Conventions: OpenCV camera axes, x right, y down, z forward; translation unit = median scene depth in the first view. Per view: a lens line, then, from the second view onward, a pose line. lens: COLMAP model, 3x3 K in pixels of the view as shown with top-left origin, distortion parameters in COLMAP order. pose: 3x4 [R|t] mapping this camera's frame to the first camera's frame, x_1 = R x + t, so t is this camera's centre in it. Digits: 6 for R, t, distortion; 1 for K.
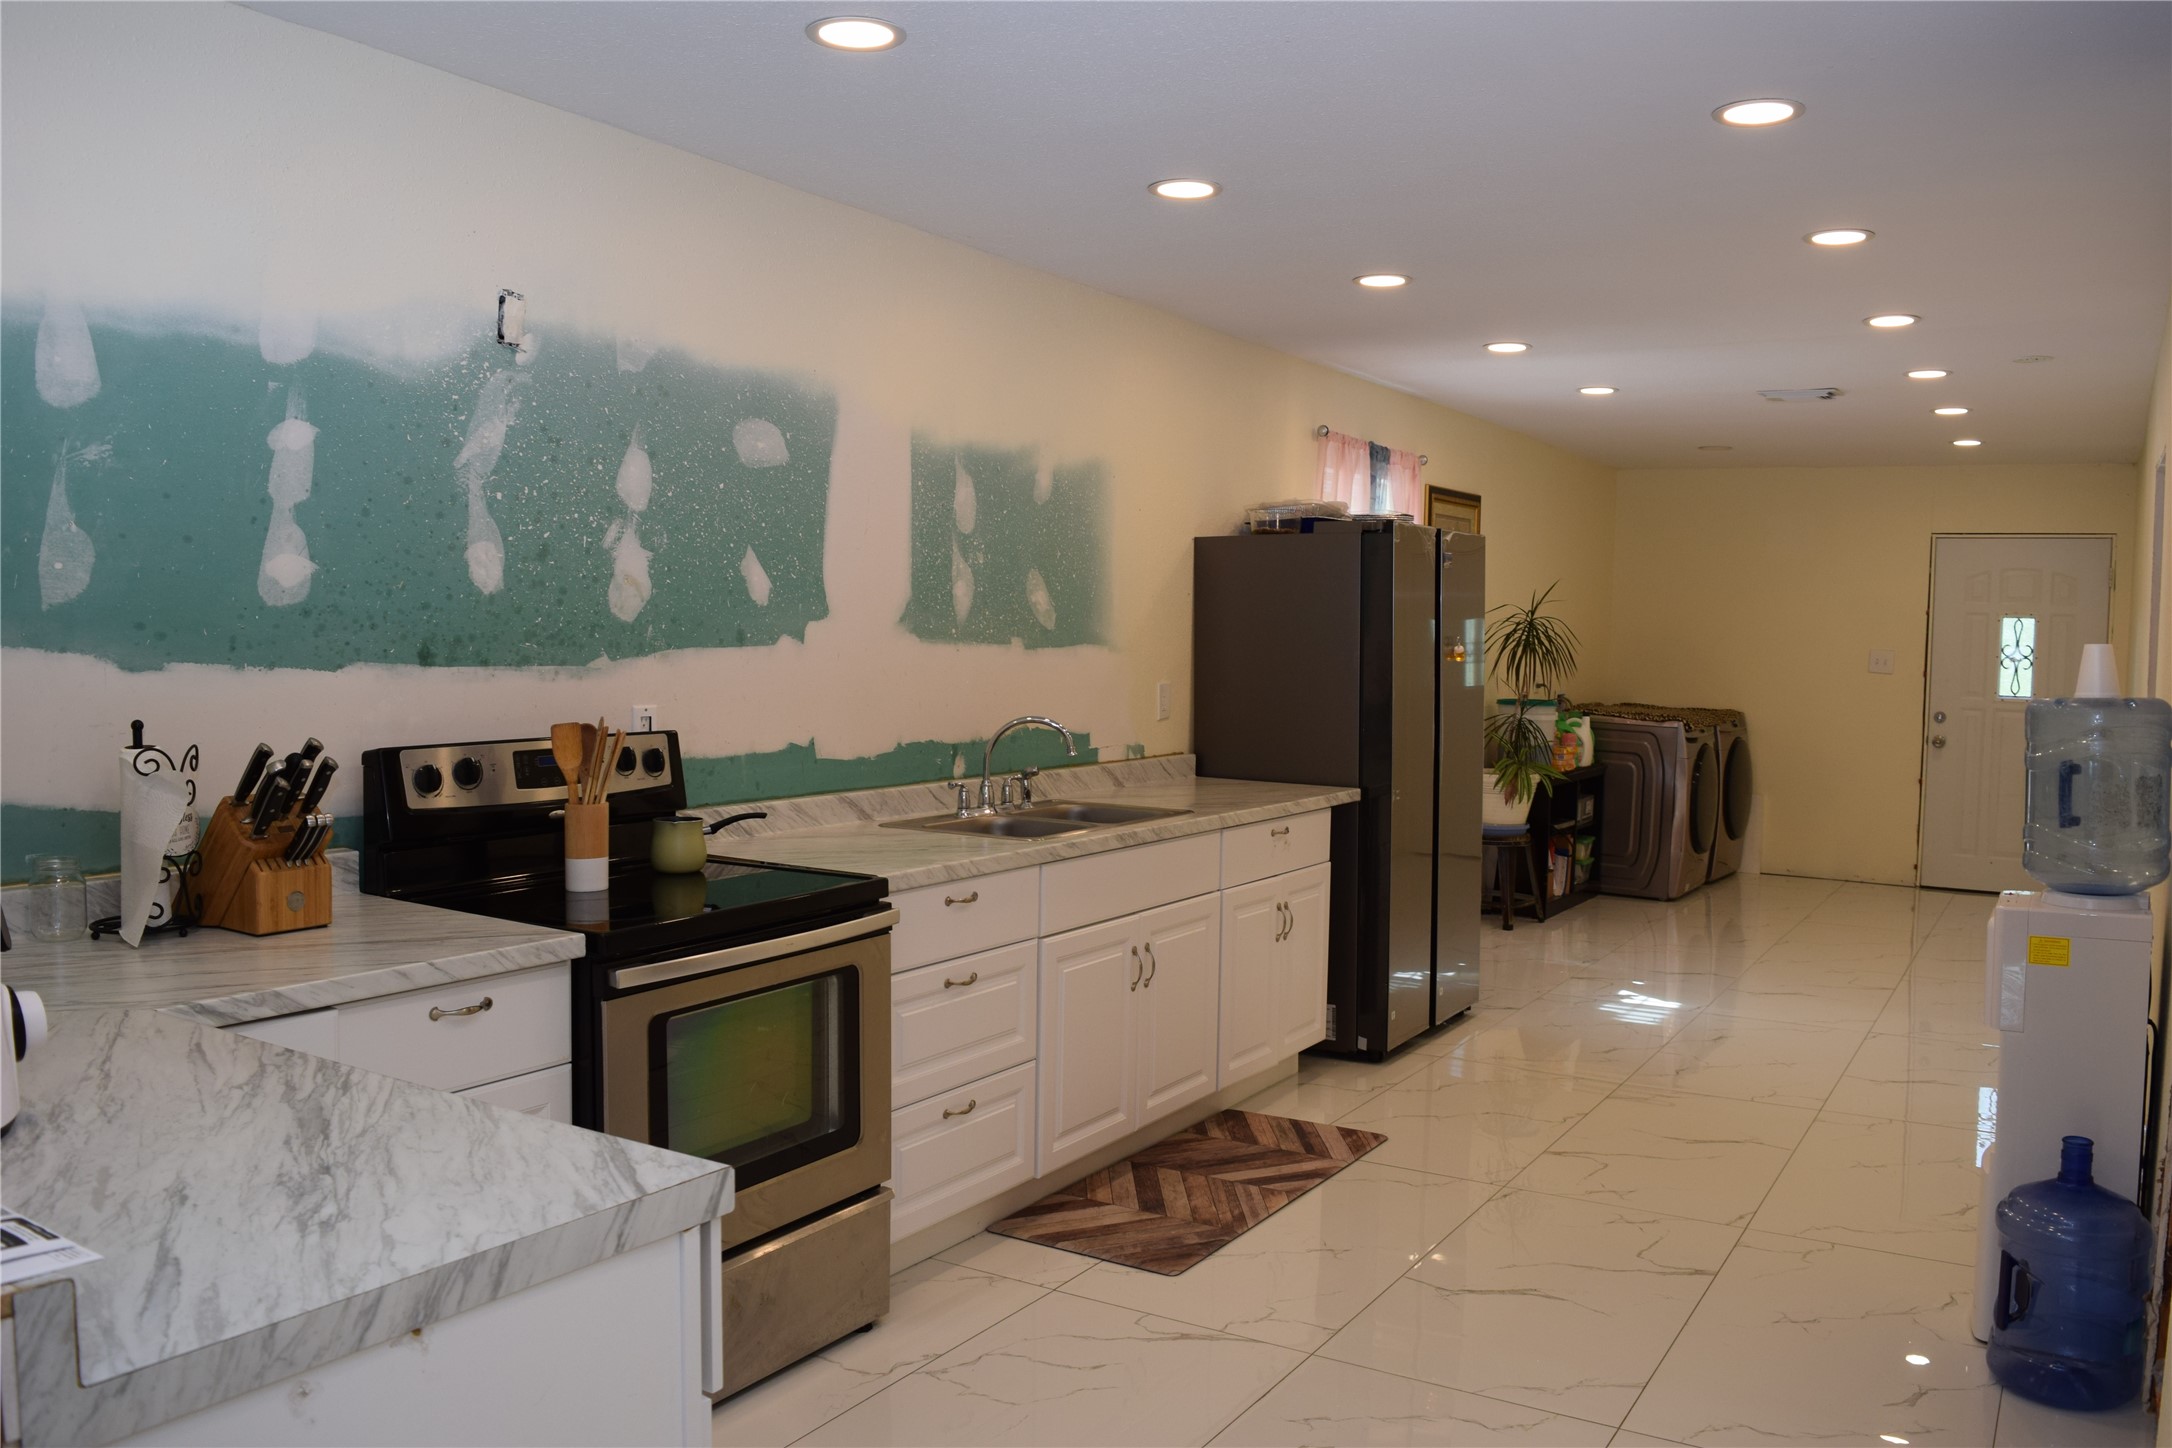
lens RADIAL K [[1704.7, 0, 1086.5], [0, 1704.7, 728.4], [0, 0, 1]] dist [-0.088896, 0.008139]
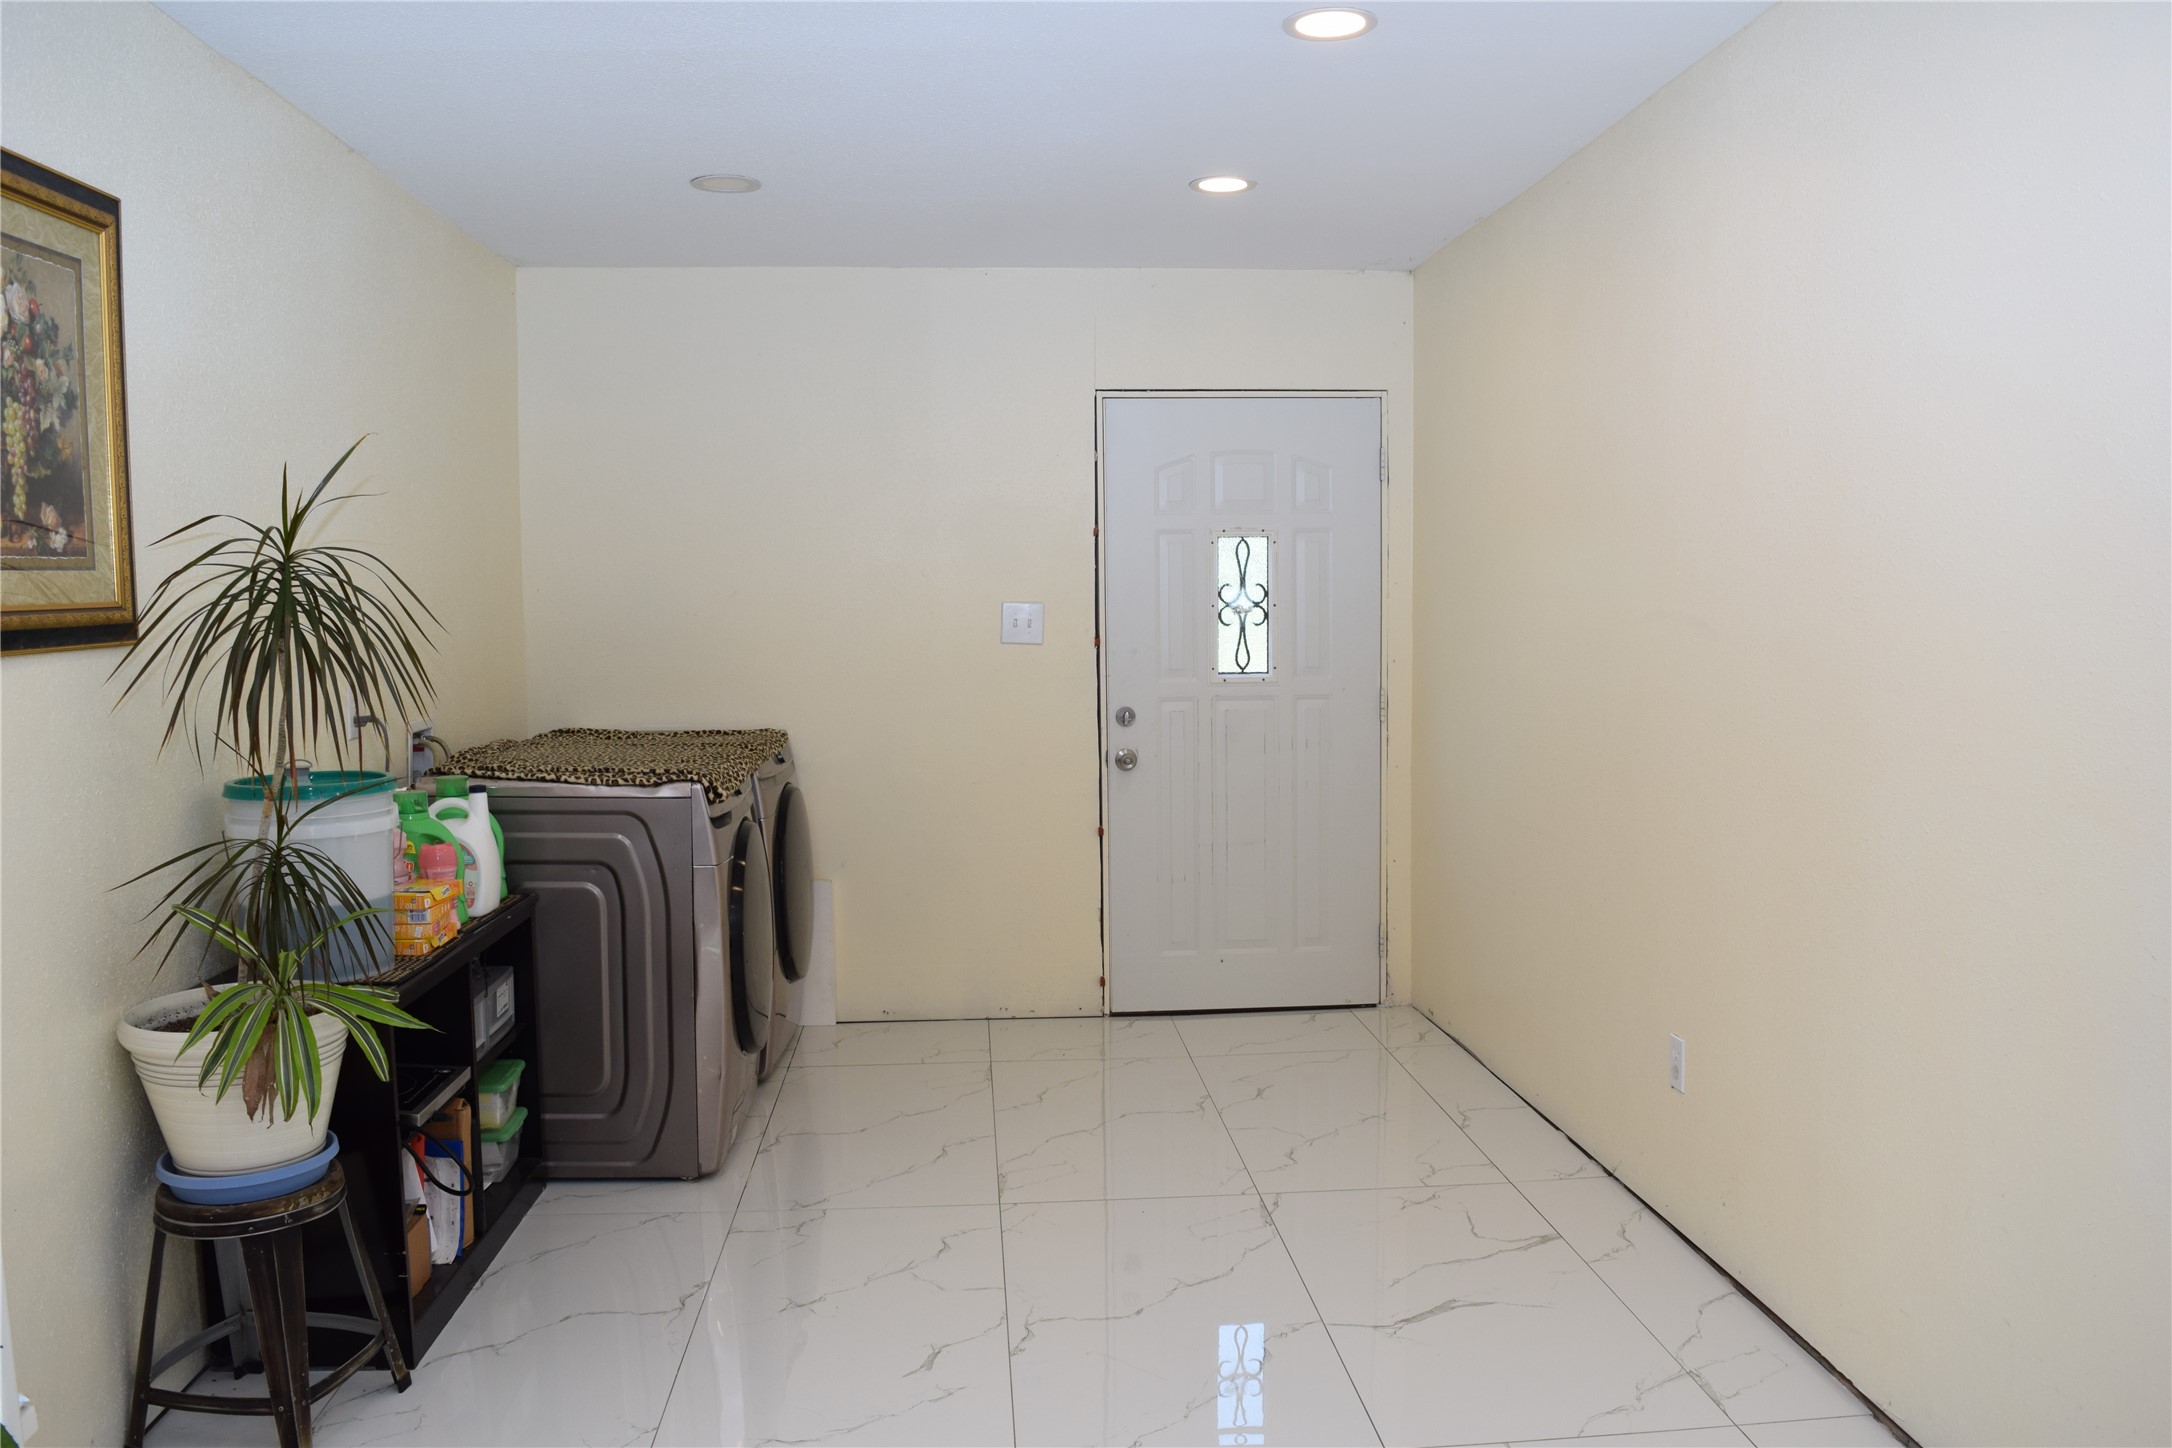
lens RADIAL K [[1704.7, 0, 1087.4], [0, 1704.7, 721.1], [0, 0, 1]] dist [-0.088896, 0.008139]
pose [[0.809614, -0.075560, 0.582078, 0.174839], [0.065506, 0.997116, 0.038324, -0.029958], [-0.583295, 0.007102, 0.812229, 0.569246]]
